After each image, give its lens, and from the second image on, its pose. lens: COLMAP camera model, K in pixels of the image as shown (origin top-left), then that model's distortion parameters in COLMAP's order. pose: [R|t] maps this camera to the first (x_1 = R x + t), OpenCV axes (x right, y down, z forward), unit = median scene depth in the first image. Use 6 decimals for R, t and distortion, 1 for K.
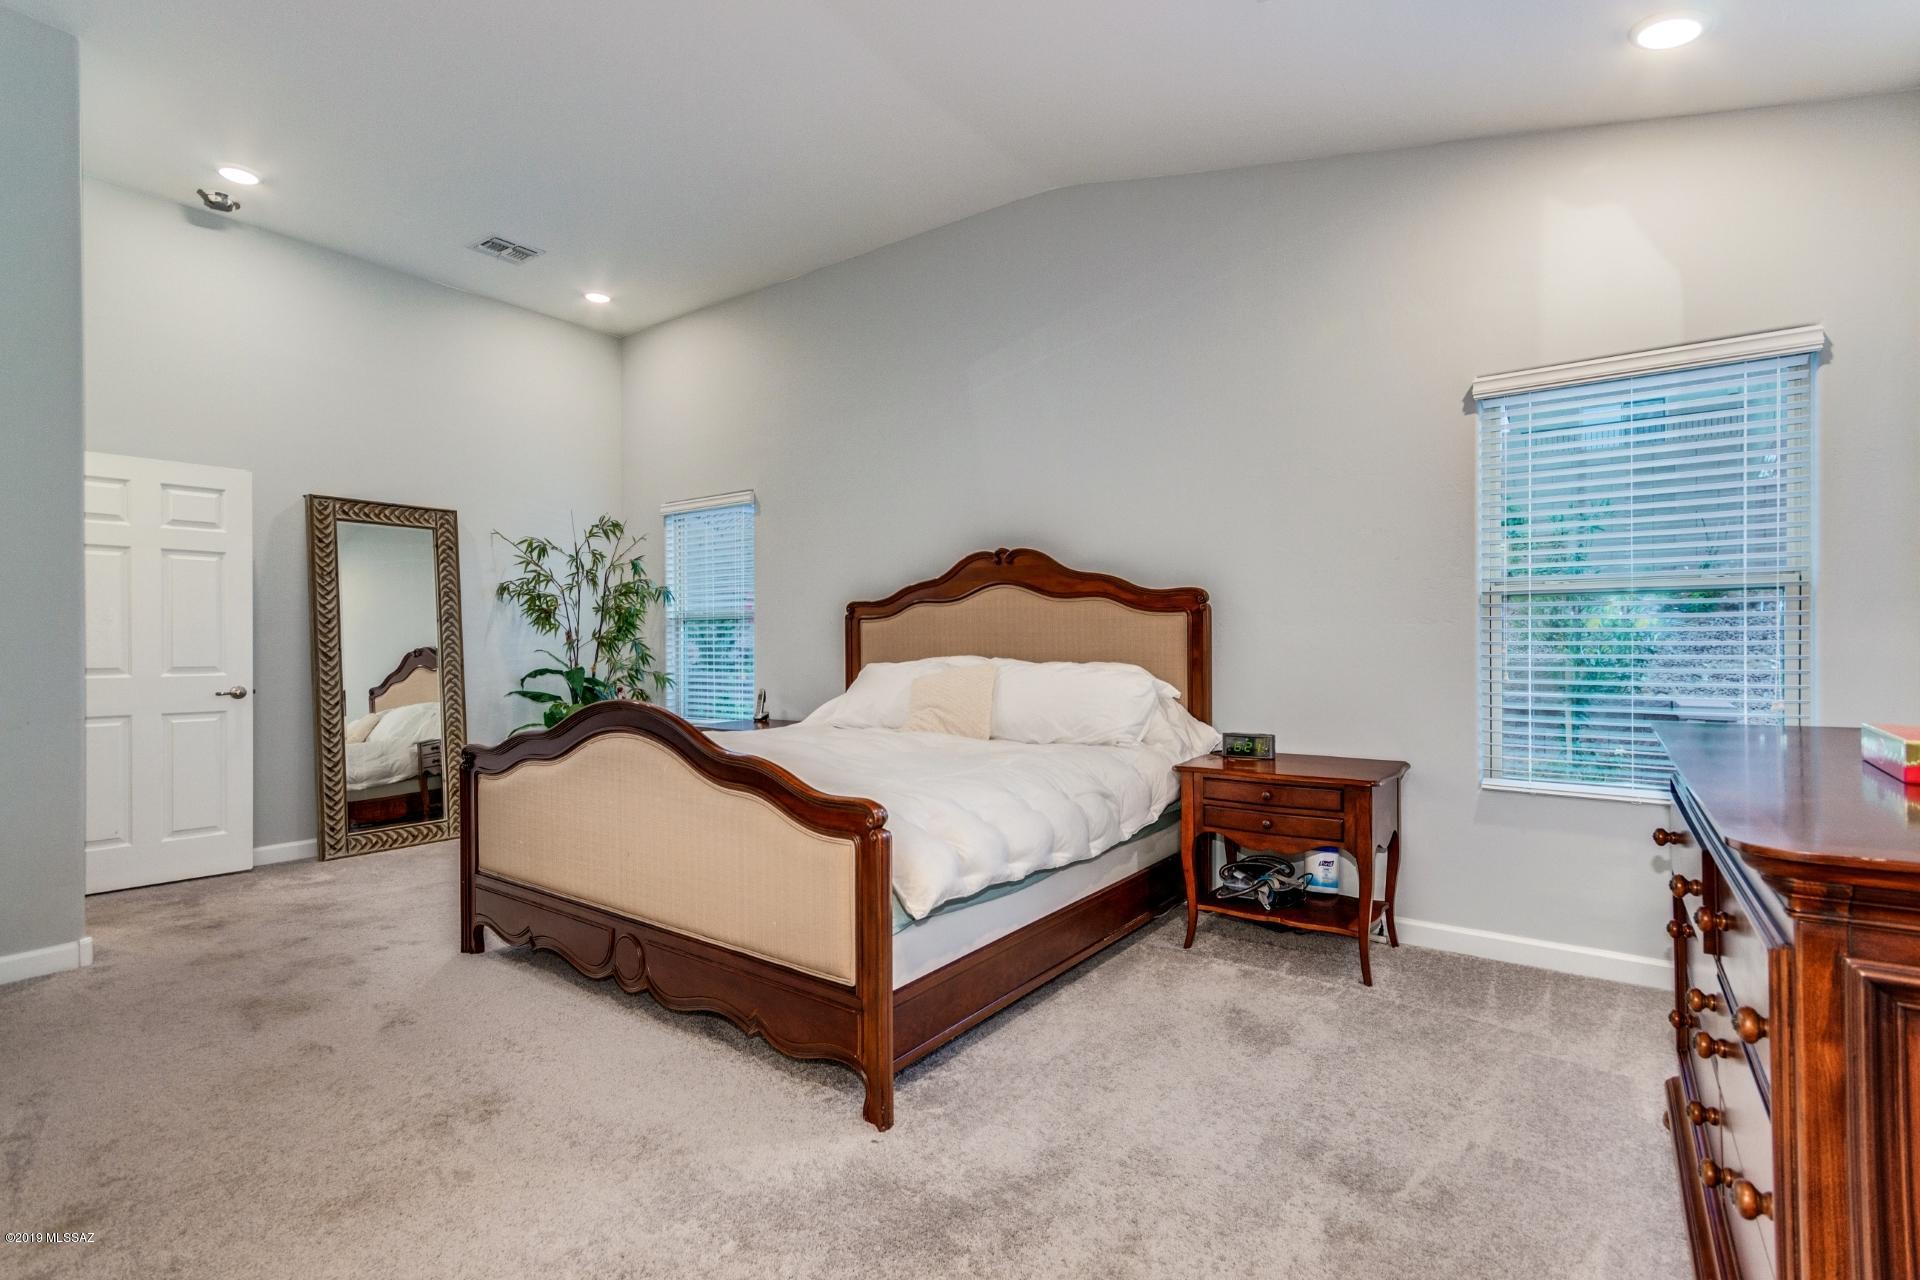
lens RADIAL K [[902.4, 0, 959.5], [0, 902.4, 637.2], [0, 0, 1]] dist [0.004183, -0.005149]
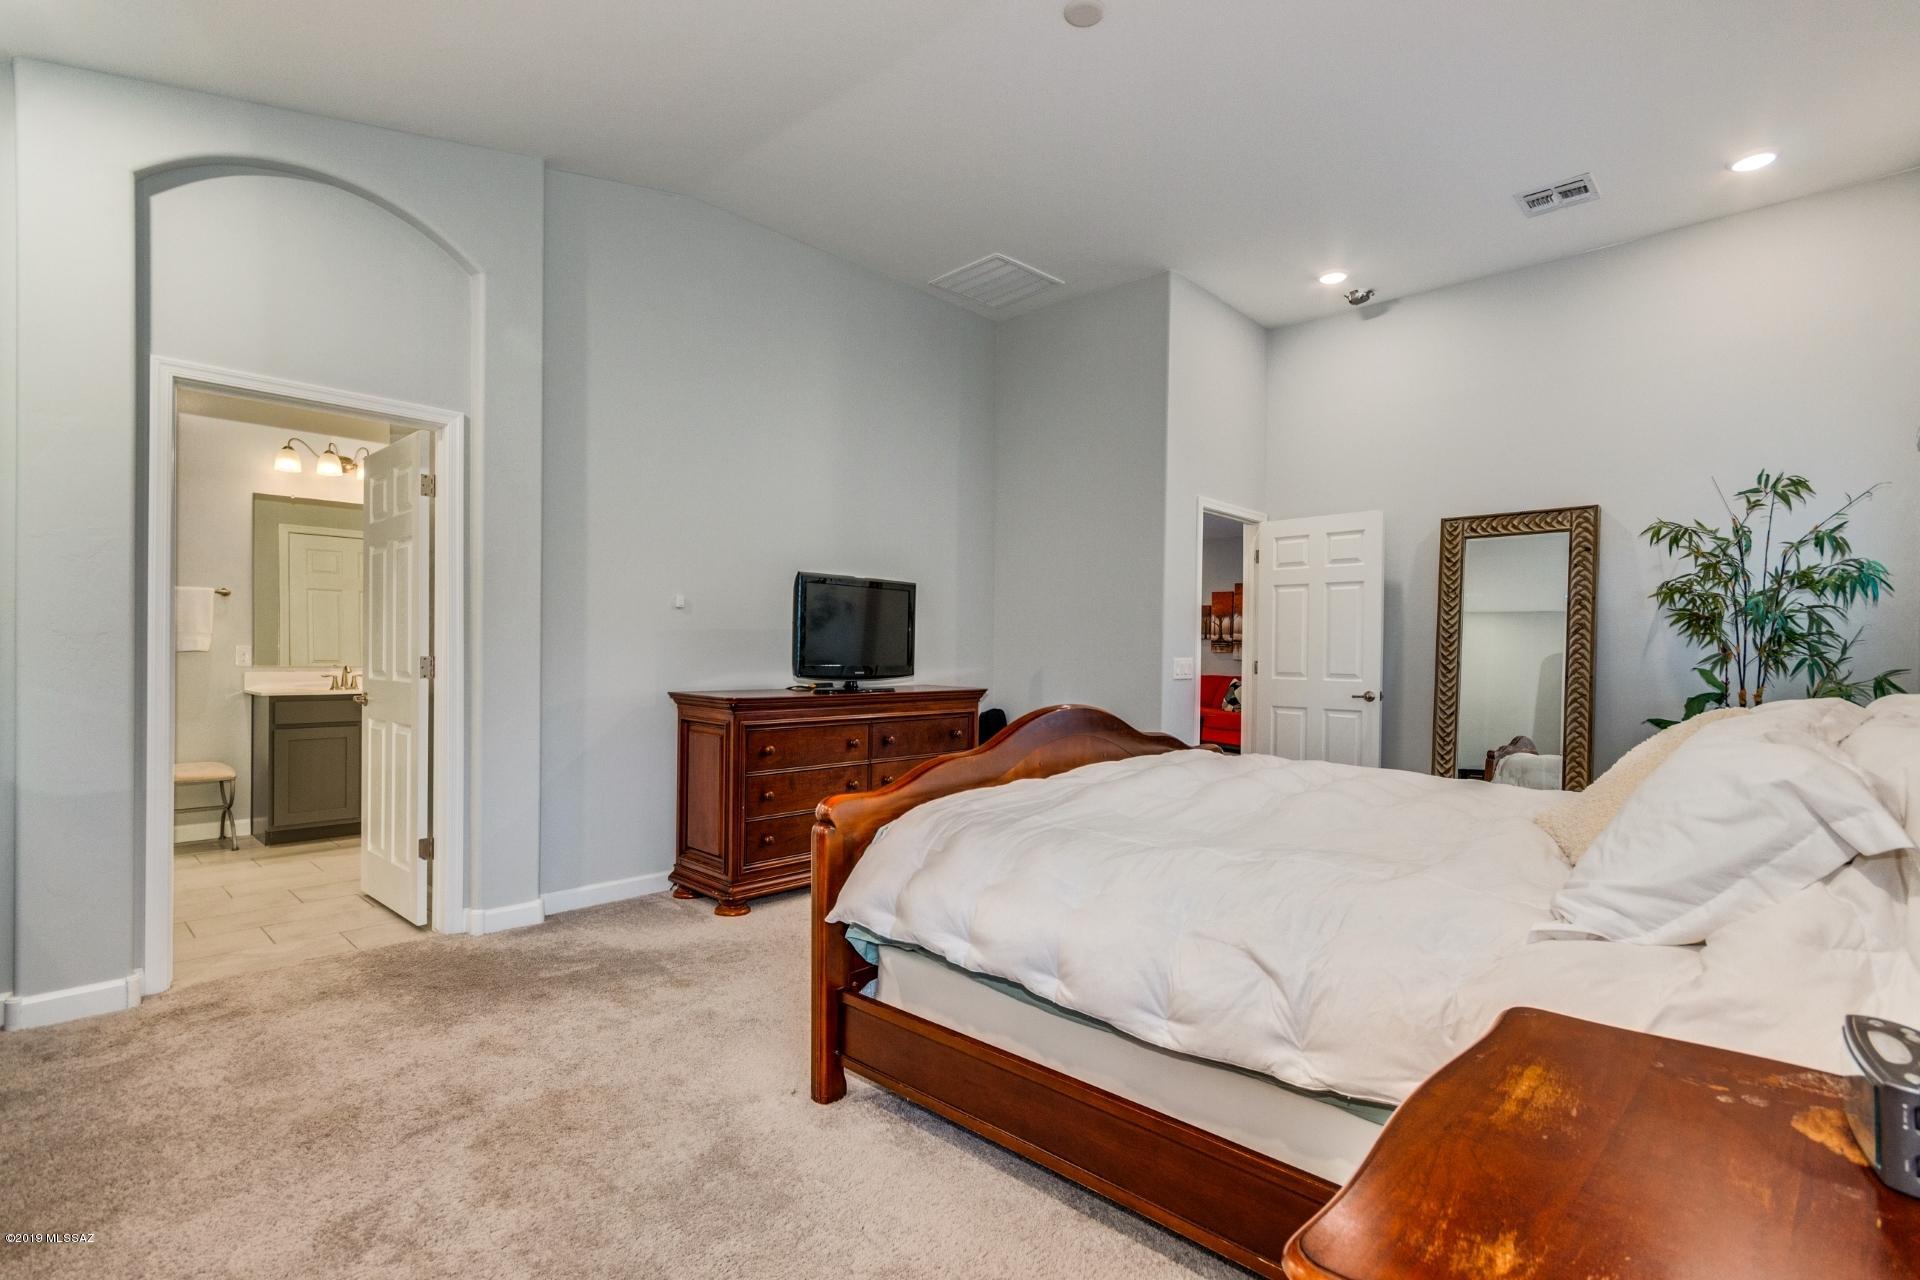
lens RADIAL K [[902.4, 0, 961.2], [0, 902.4, 645.0], [0, 0, 1]] dist [0.004183, -0.005149]
pose [[-0.149905, -0.005125, -0.988687, 0.432765], [-0.003711, 0.999982, -0.004621, 0.000467], [0.988693, 0.002976, -0.149921, 0.586690]]
